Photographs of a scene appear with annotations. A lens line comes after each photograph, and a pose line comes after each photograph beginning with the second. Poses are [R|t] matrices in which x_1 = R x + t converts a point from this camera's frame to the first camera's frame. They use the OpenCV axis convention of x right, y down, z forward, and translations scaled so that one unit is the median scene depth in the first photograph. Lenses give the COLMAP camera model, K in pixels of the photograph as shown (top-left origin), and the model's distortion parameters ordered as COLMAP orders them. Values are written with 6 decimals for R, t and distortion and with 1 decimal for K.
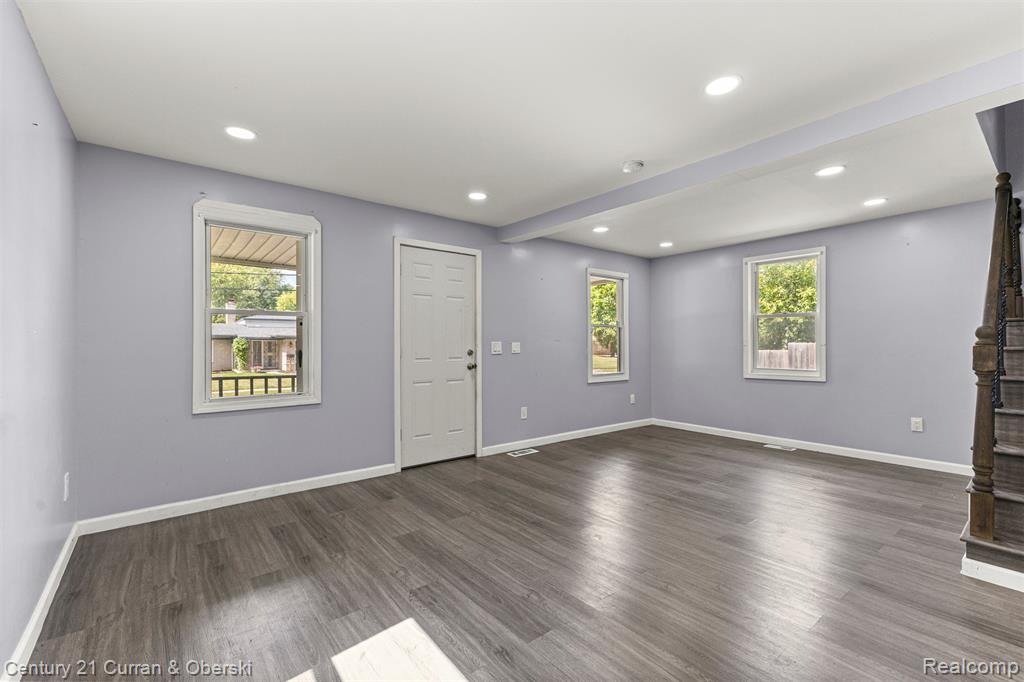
lens RADIAL K [[439.4, 0, 512.0], [0, 439.4, 341.0], [0, 0, 1]] dist [0.001297, 0.000053]
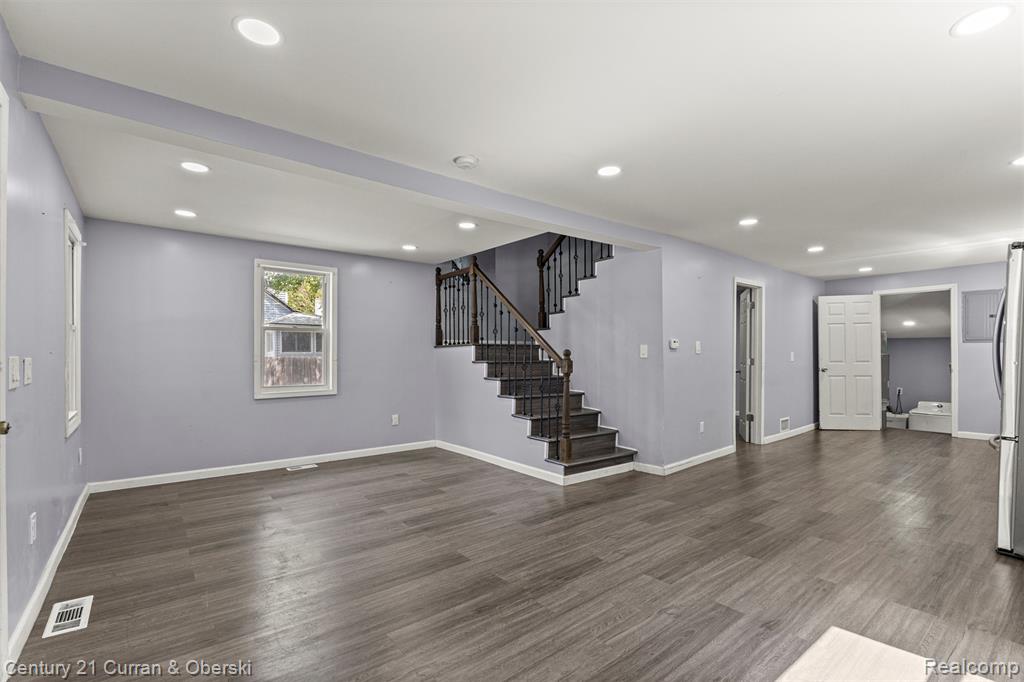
lens RADIAL K [[464.6, 0, 515.8], [0, 464.6, 356.7], [0, 0, 1]] dist [-0.007724, 0.000291]
pose [[-0.000042, 0.002363, 0.999997, -0.443313], [-0.005849, 0.999980, -0.002364, 0.001116], [-0.999983, -0.005849, -0.000029, 0.594292]]
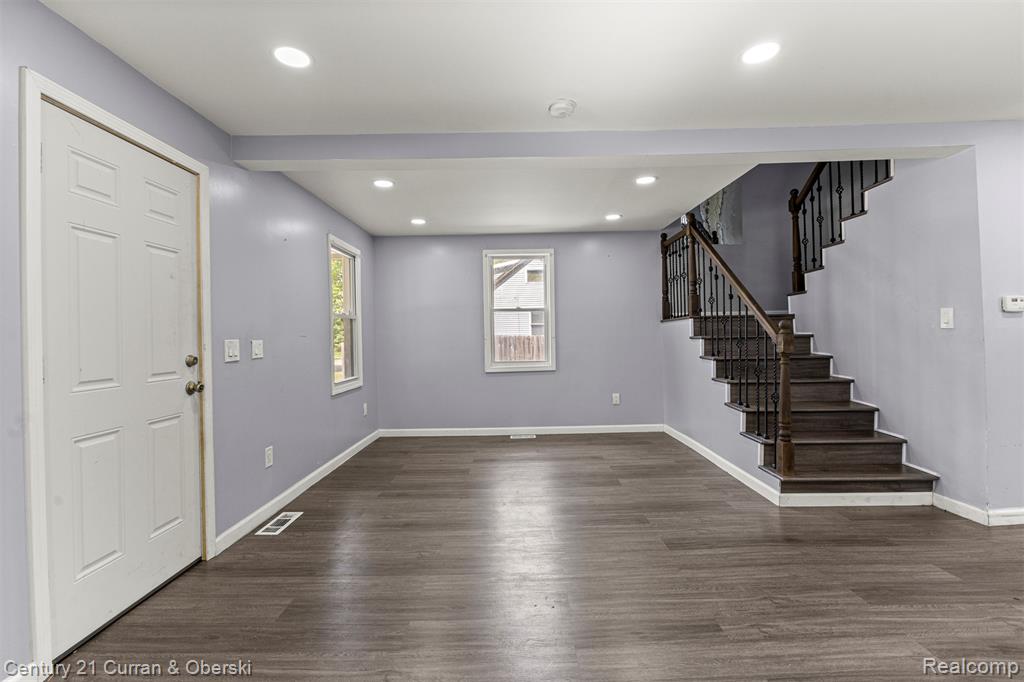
lens RADIAL K [[456.2, 0, 512.8], [0, 456.2, 334.4], [0, 0, 1]] dist [-0.008329, 0.000343]
pose [[0.627772, -0.007973, 0.778356, -0.269312], [0.012577, 0.999921, 0.000100, -0.000073], [-0.778296, 0.009727, 0.627823, 0.375815]]
